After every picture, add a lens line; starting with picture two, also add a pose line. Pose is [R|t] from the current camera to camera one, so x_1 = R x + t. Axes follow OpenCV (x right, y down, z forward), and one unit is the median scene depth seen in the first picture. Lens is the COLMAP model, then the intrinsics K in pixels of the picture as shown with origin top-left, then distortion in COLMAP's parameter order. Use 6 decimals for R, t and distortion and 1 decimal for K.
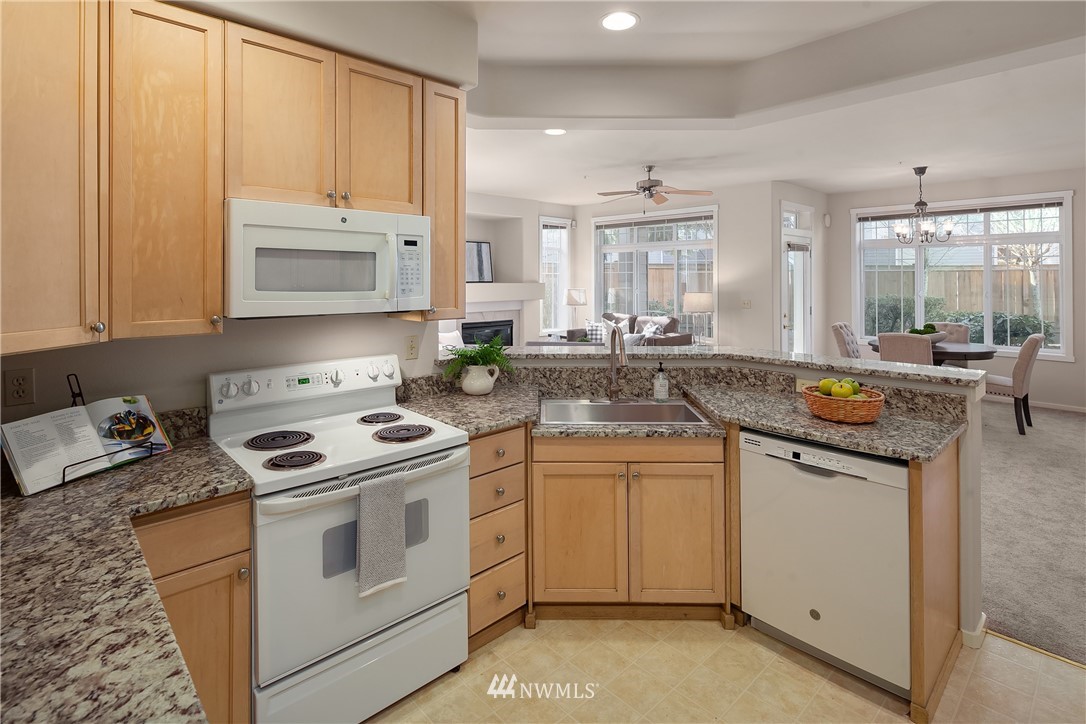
lens RADIAL K [[526.9, 0, 541.8], [0, 526.9, 269.4], [0, 0, 1]] dist [0.001244, 0.000272]
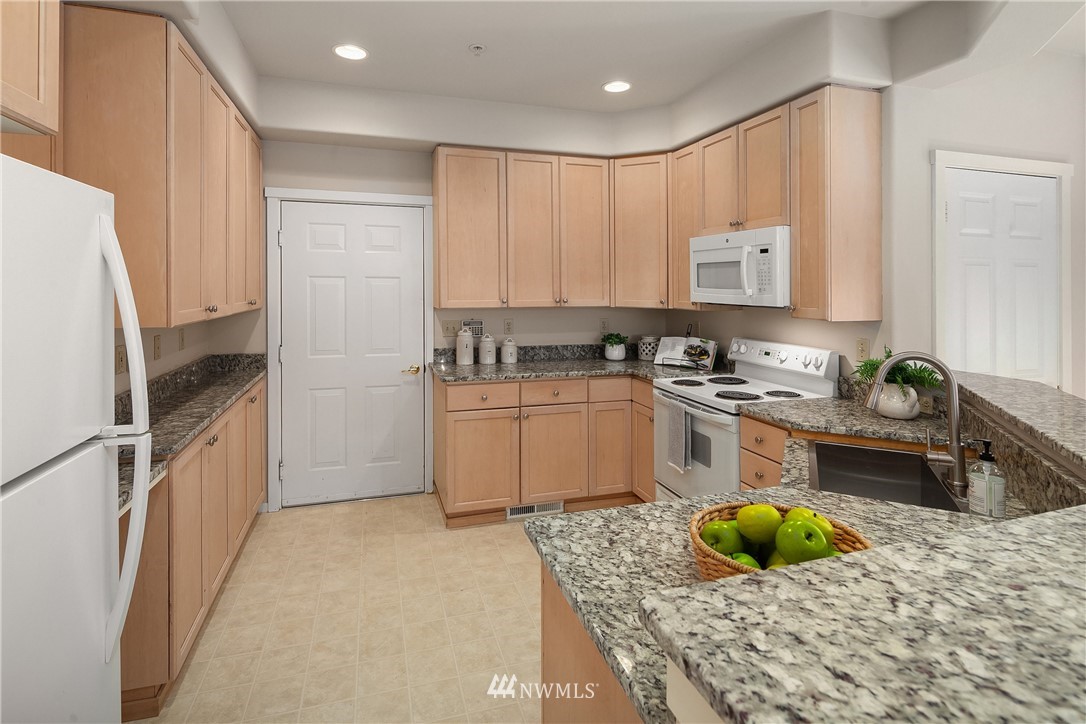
lens RADIAL K [[536.1, 0, 540.9], [0, 536.1, 285.0], [0, 0, 1]] dist [0.001029, 0.000081]
pose [[-0.420106, -0.001860, -0.907473, 1.179515], [0.012405, 0.999893, -0.007792, 0.034692], [0.907390, -0.014531, -0.420038, 1.128452]]
